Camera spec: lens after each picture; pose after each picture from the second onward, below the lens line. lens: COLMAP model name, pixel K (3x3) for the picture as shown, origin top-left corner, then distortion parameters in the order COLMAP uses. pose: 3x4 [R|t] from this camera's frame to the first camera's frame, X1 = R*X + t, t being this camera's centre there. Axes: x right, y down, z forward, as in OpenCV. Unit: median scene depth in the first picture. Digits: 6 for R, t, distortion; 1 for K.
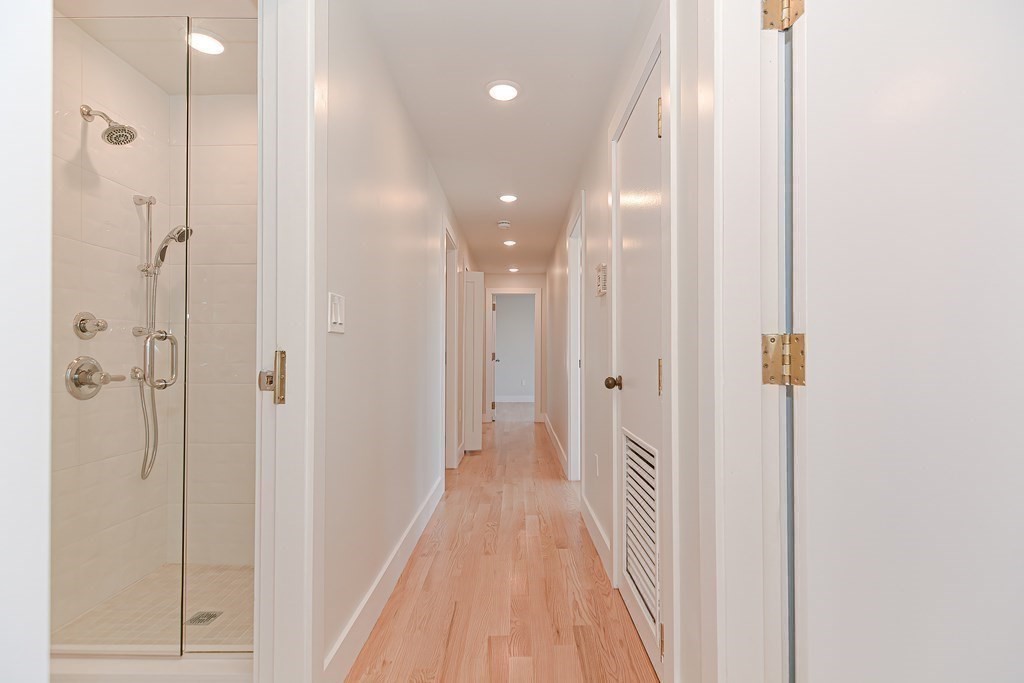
lens RADIAL K [[514.8, 0, 512.0], [0, 514.8, 341.5], [0, 0, 1]] dist [0.023551, 0.000377]
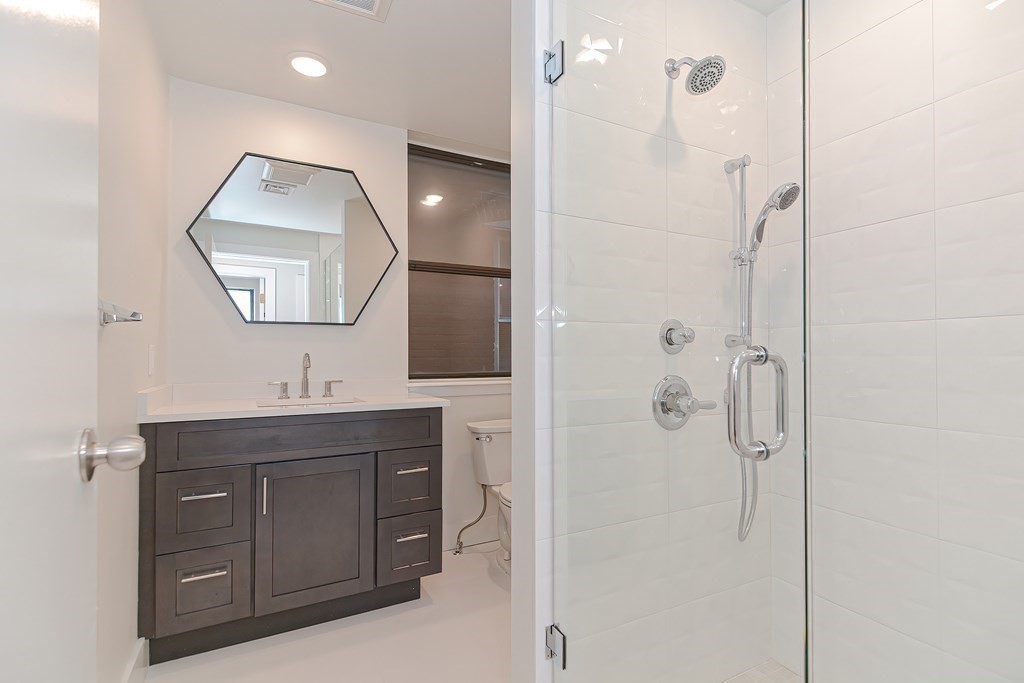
lens RADIAL K [[496.1, 0, 507.3], [0, 496.1, 360.2], [0, 0, 1]] dist [0.003352, -0.000709]
pose [[0.484042, 0.006550, -0.875020, -0.263656], [0.026182, 0.999416, 0.021965, -0.016474], [0.874653, -0.033542, 0.483588, 0.394968]]
